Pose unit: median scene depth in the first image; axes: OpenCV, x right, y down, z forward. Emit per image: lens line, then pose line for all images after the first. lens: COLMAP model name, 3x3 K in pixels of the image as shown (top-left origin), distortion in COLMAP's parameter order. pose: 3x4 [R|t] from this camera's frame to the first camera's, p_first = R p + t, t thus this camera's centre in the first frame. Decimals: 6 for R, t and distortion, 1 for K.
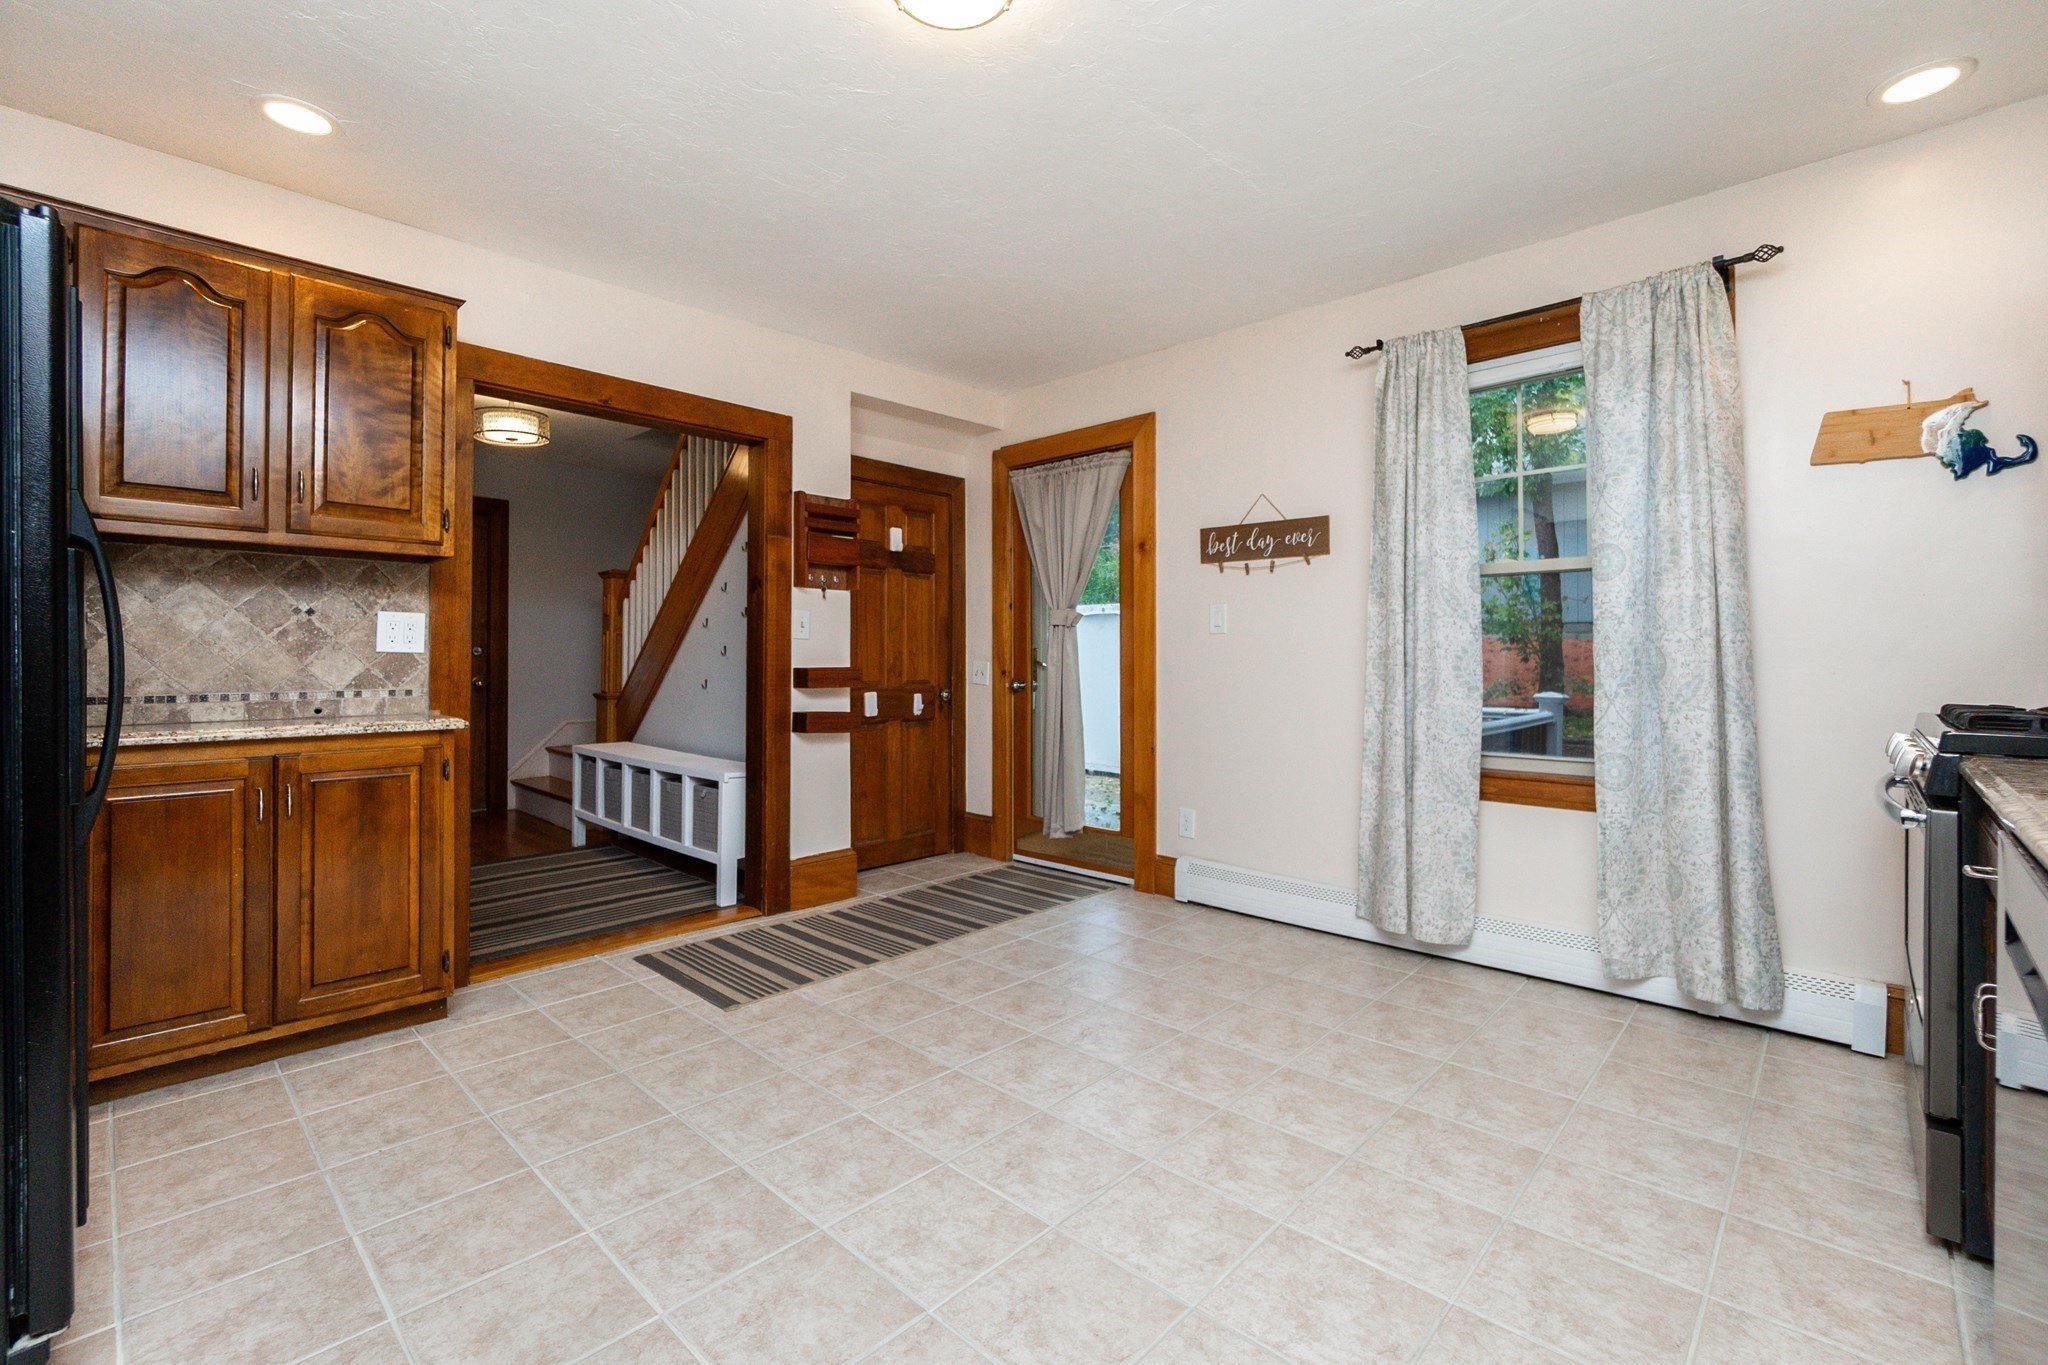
lens RADIAL K [[904.0, 0, 1024.0], [0, 904.0, 682.5], [0, 0, 1]] dist [0.001946, 0.000366]
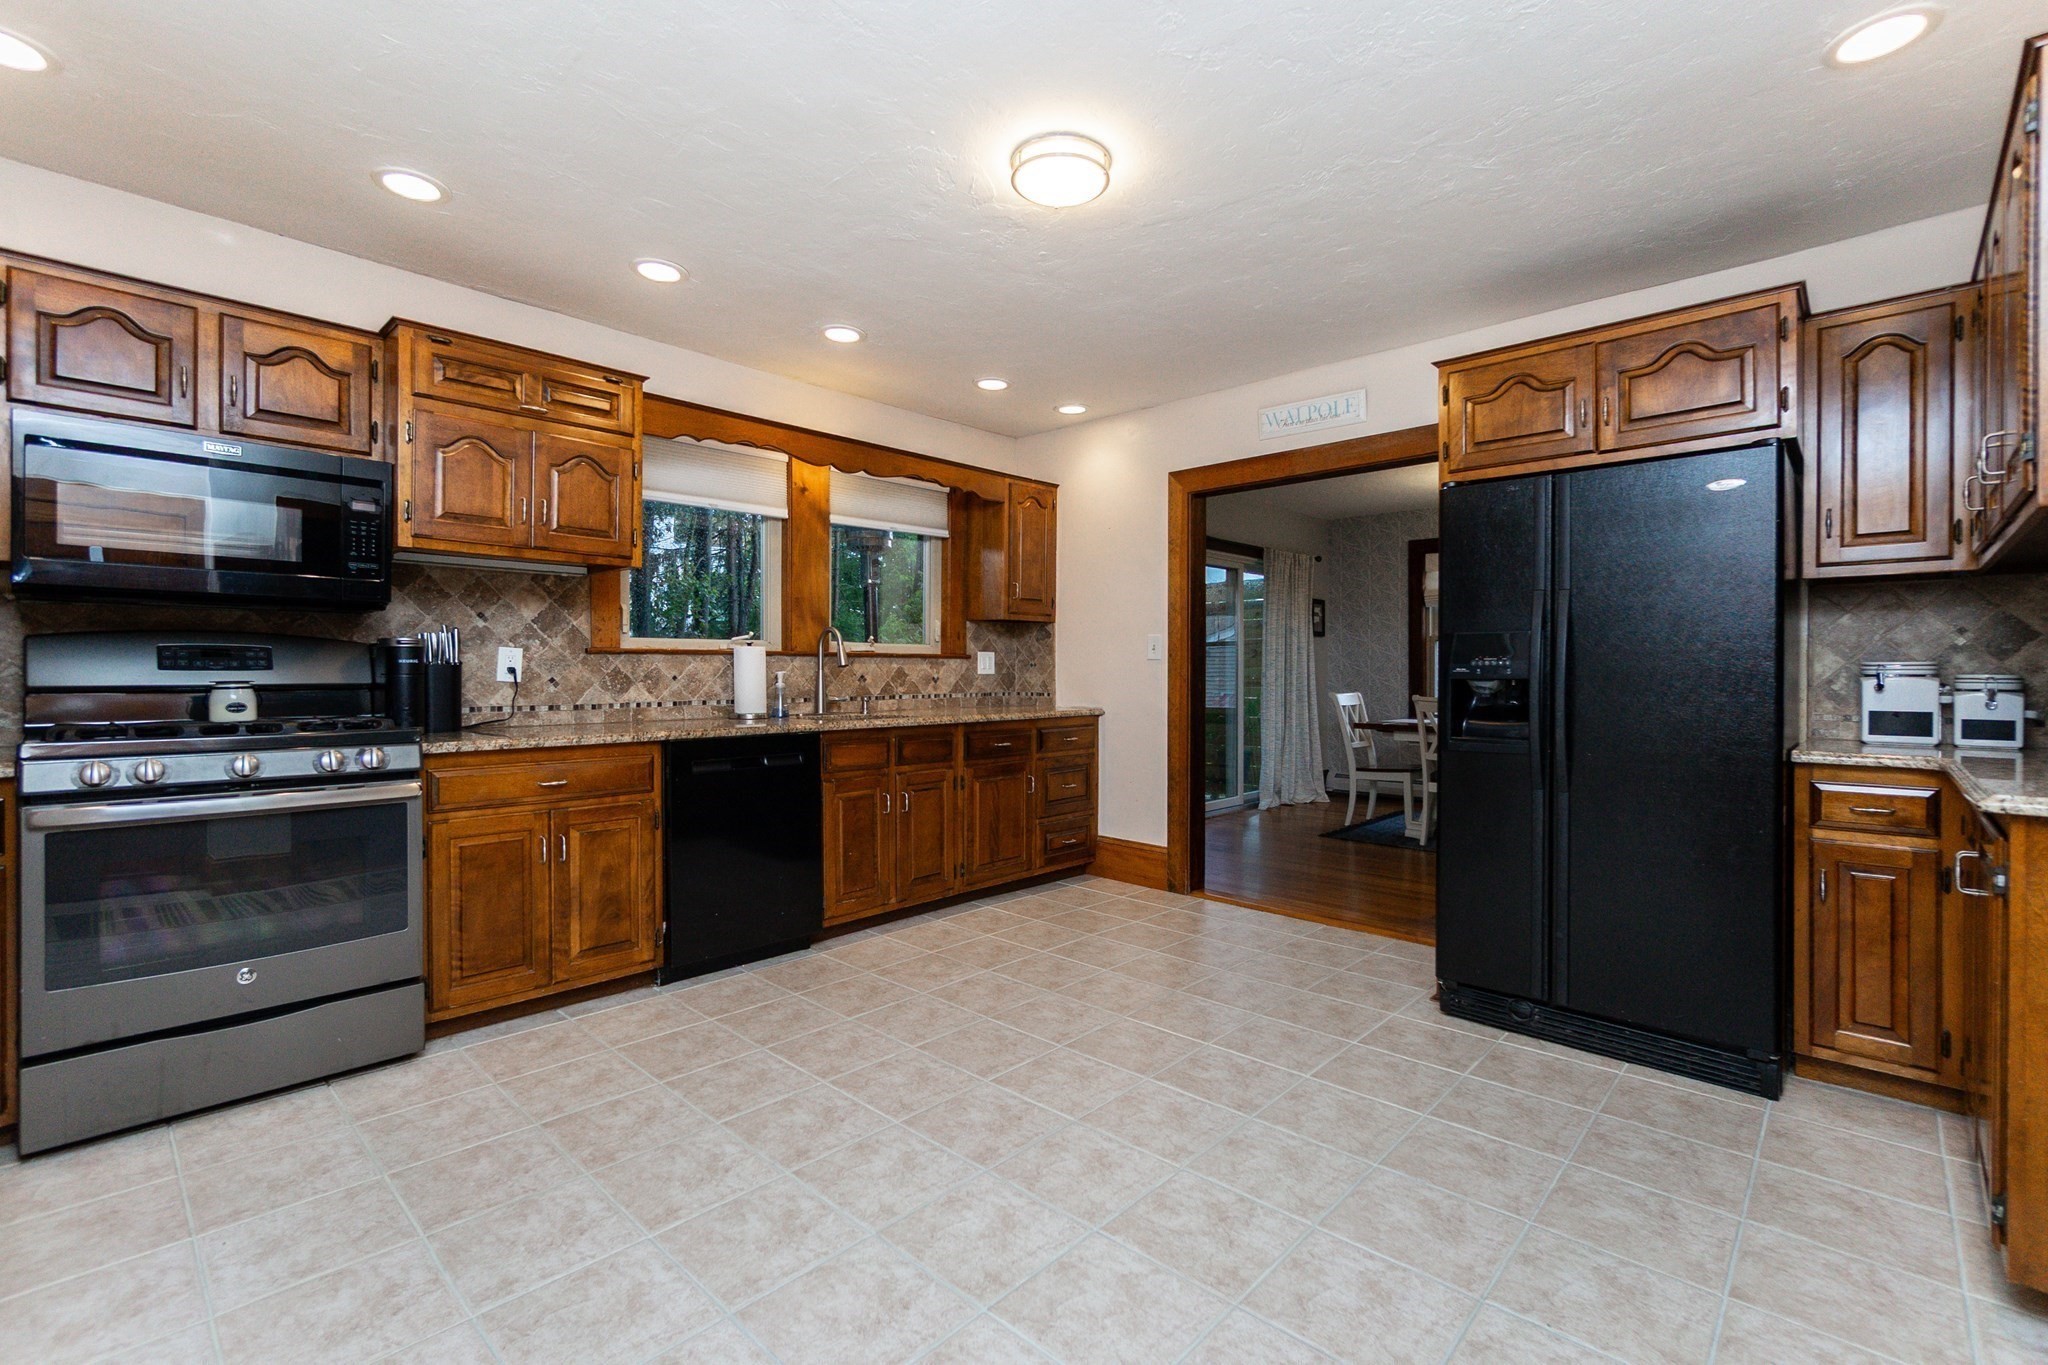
lens RADIAL K [[881.5, 0, 1021.3], [0, 881.5, 676.4], [0, 0, 1]] dist [-0.002337, -0.000178]
pose [[-0.999987, -0.000943, -0.005010, -0.008607], [-0.001078, 0.999632, 0.027117, -0.040498], [0.004983, 0.027122, -0.999620, 1.349796]]
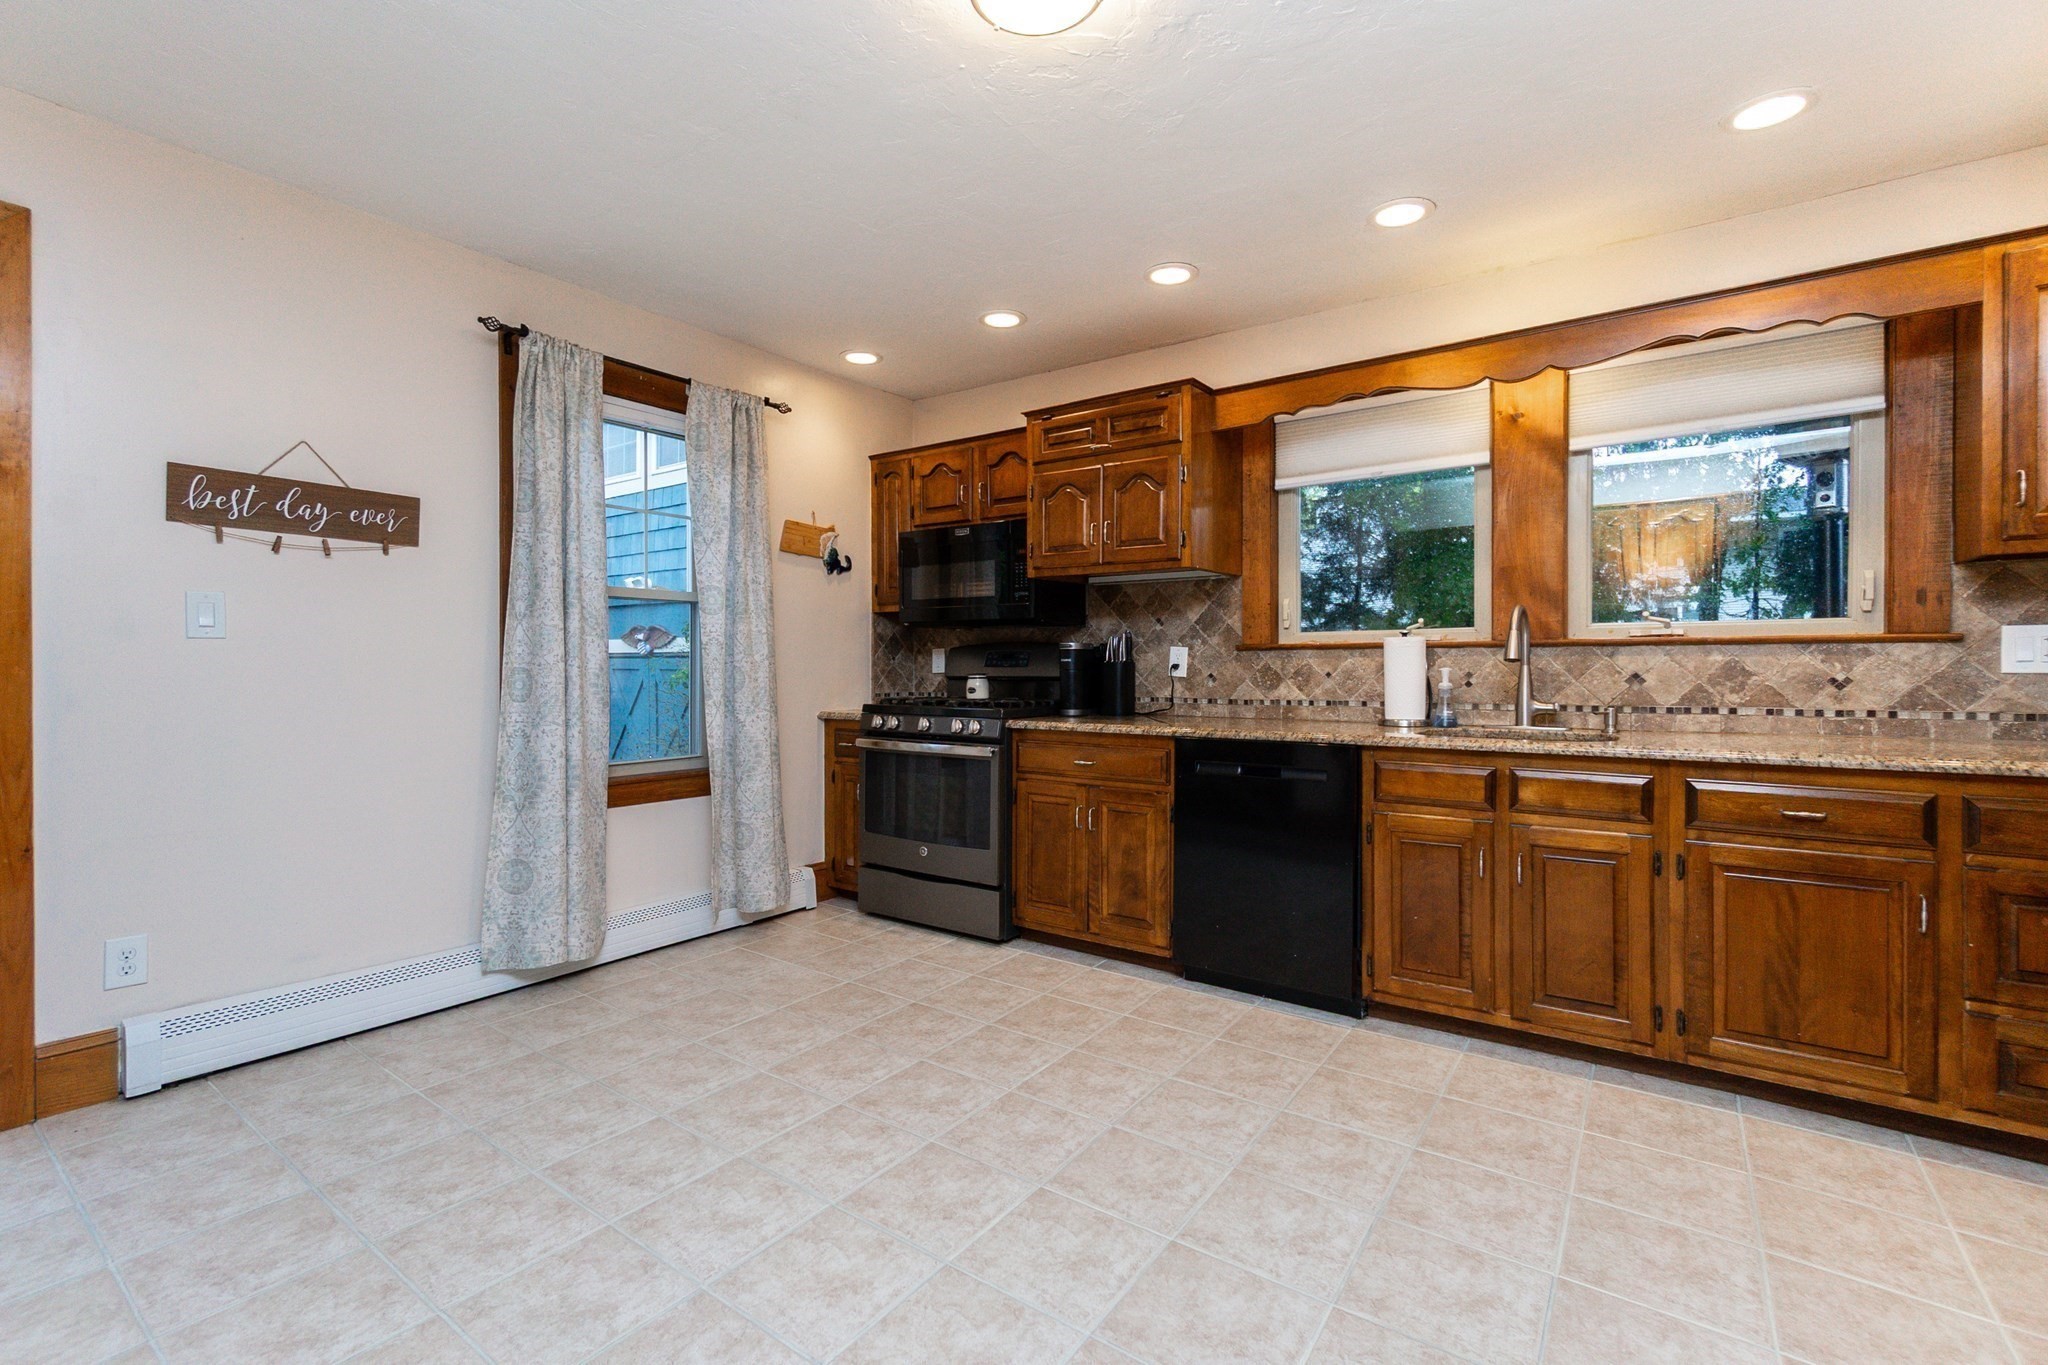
lens RADIAL K [[899.6, 0, 1020.3], [0, 899.6, 672.1], [0, 0, 1]] dist [-0.002885, -0.000317]
pose [[-0.140570, -0.007780, 0.990040, -0.610185], [0.023235, 0.999668, 0.011155, -0.029798], [-0.989798, 0.024572, -0.140343, 0.666013]]
